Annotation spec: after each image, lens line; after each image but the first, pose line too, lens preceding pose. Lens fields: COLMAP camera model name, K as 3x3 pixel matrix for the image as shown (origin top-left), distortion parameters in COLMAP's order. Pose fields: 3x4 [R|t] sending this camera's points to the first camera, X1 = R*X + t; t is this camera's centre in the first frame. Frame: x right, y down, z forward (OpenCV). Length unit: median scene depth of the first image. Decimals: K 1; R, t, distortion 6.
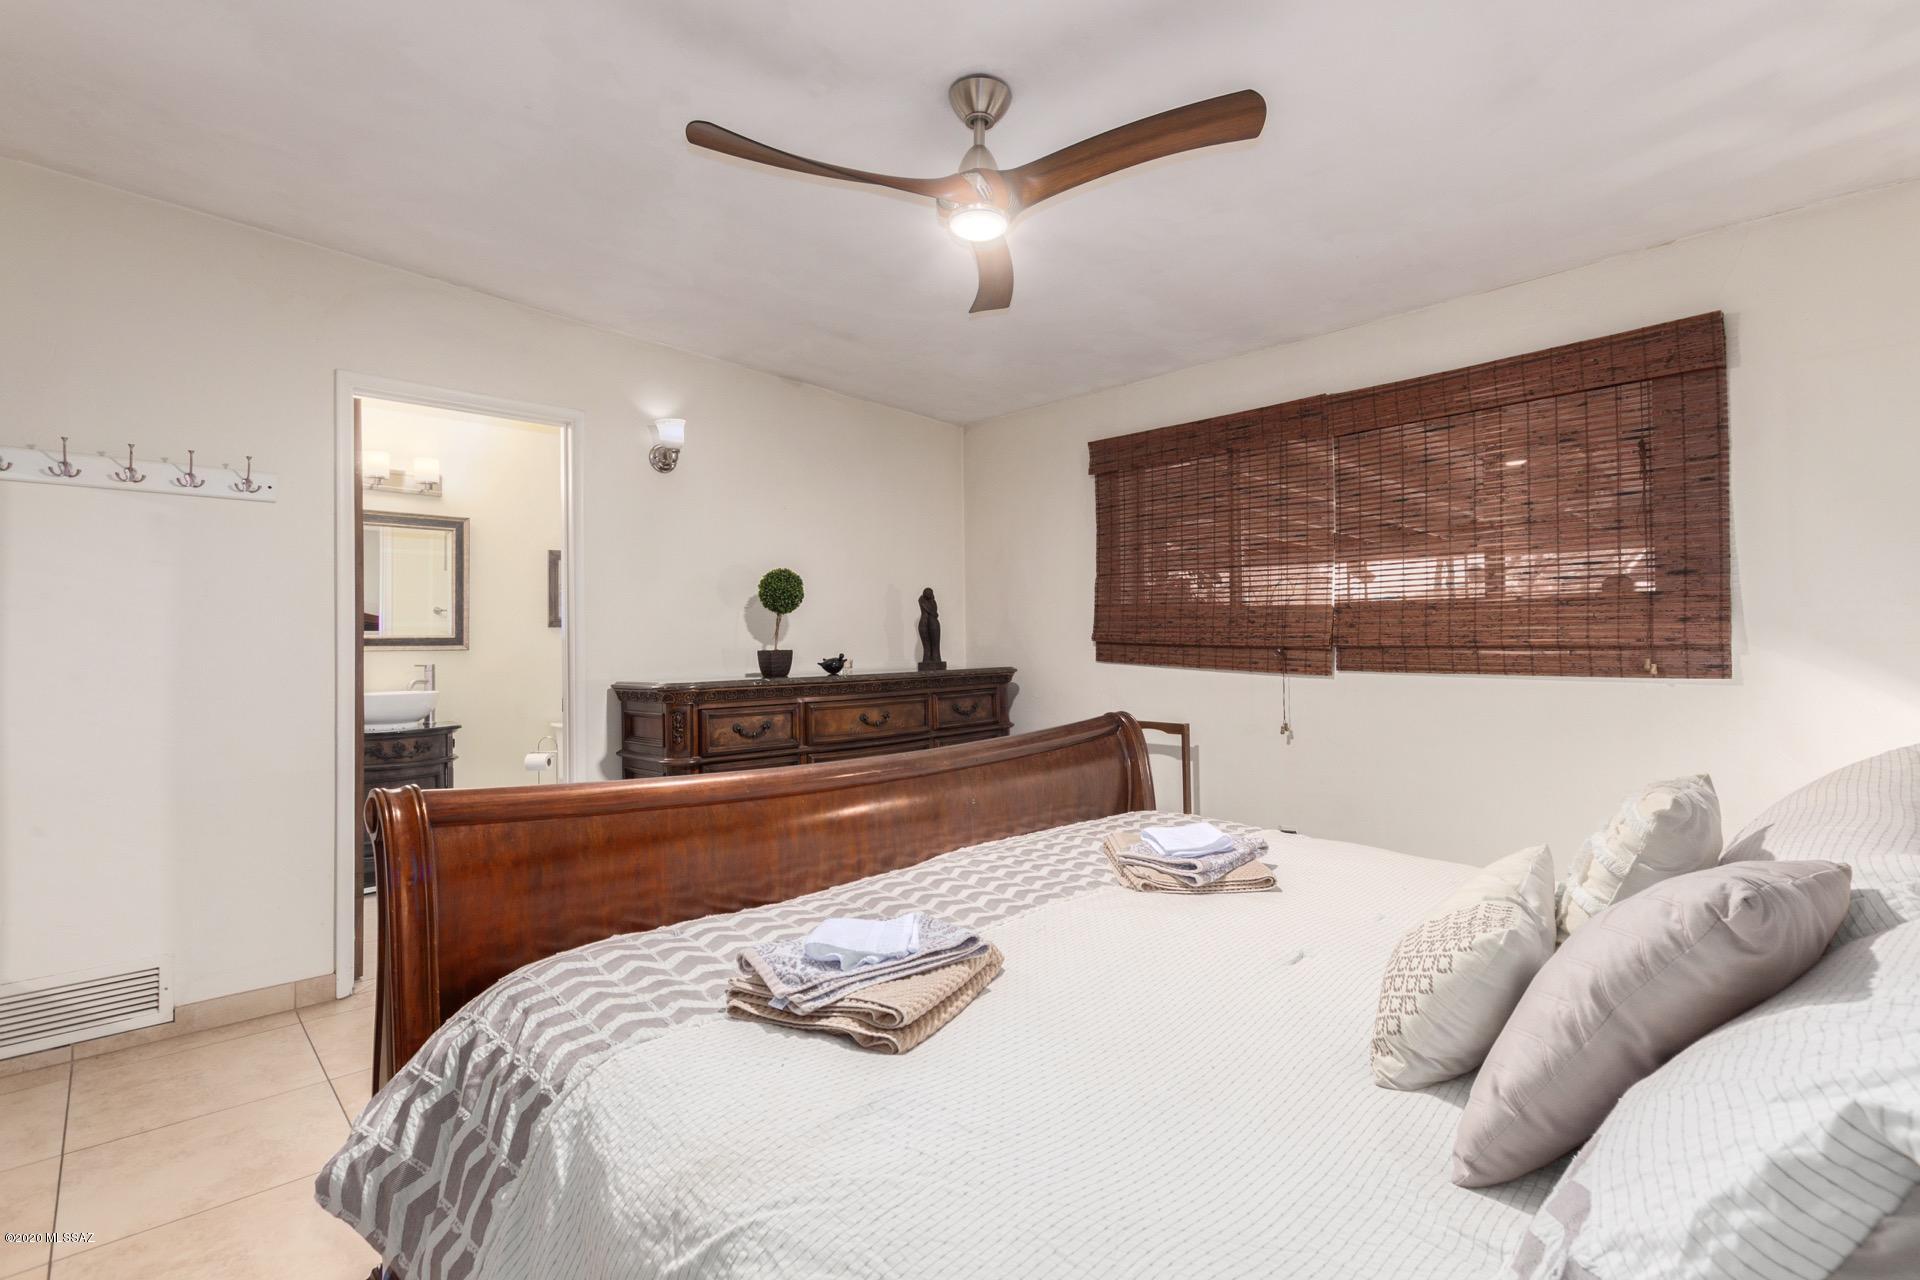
lens RADIAL K [[876.0, 0, 973.0], [0, 876.0, 644.2], [0, 0, 1]] dist [0.017951, -0.000090]
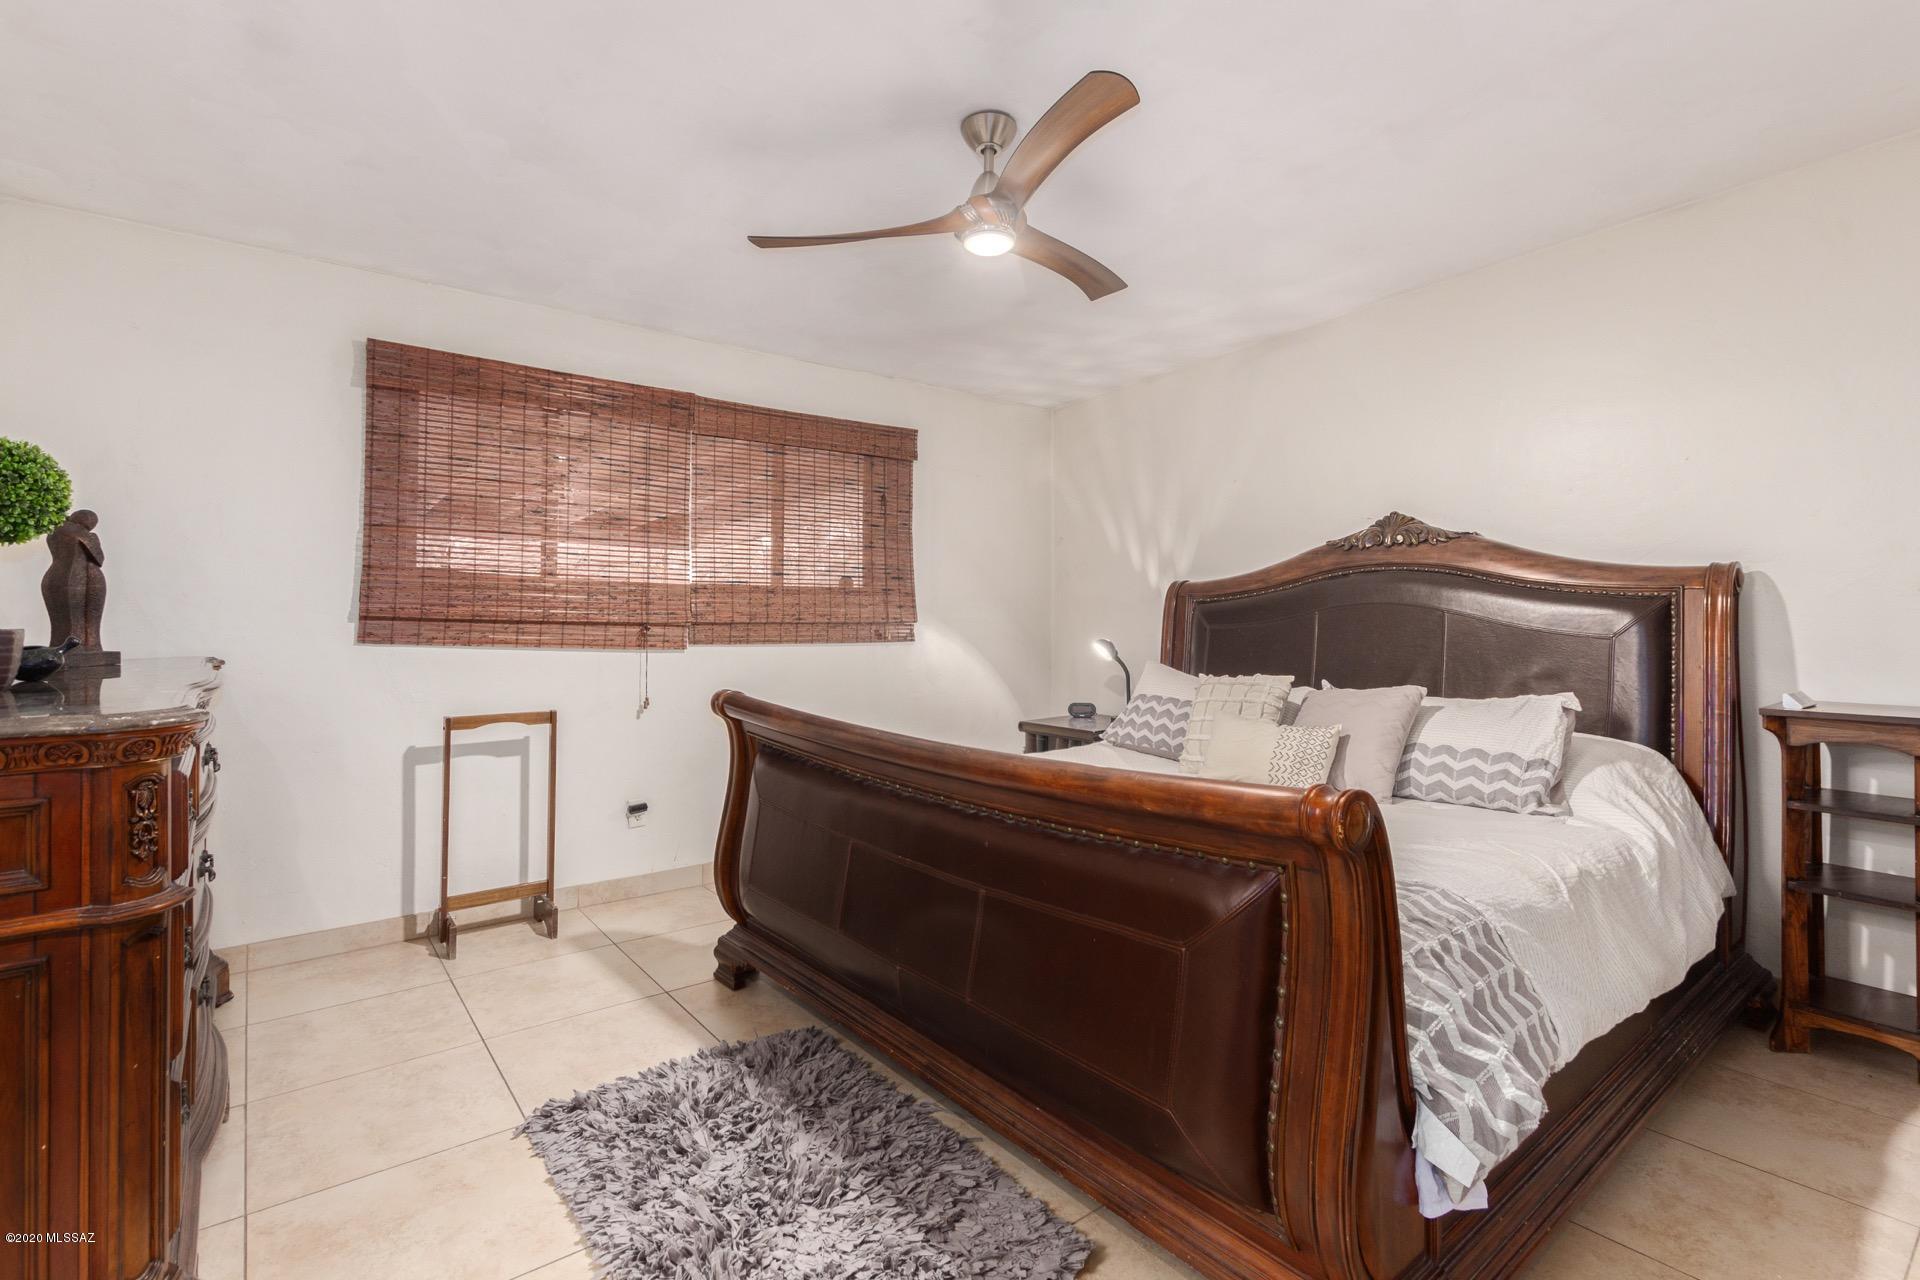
lens RADIAL K [[880.7, 0, 963.5], [0, 880.7, 624.8], [0, 0, 1]] dist [-0.000062, -0.000381]
pose [[0.122751, -0.002010, 0.992435, -0.633662], [-0.003791, 0.999990, 0.002494, 0.000910], [-0.992430, -0.004069, 0.122742, 0.516907]]
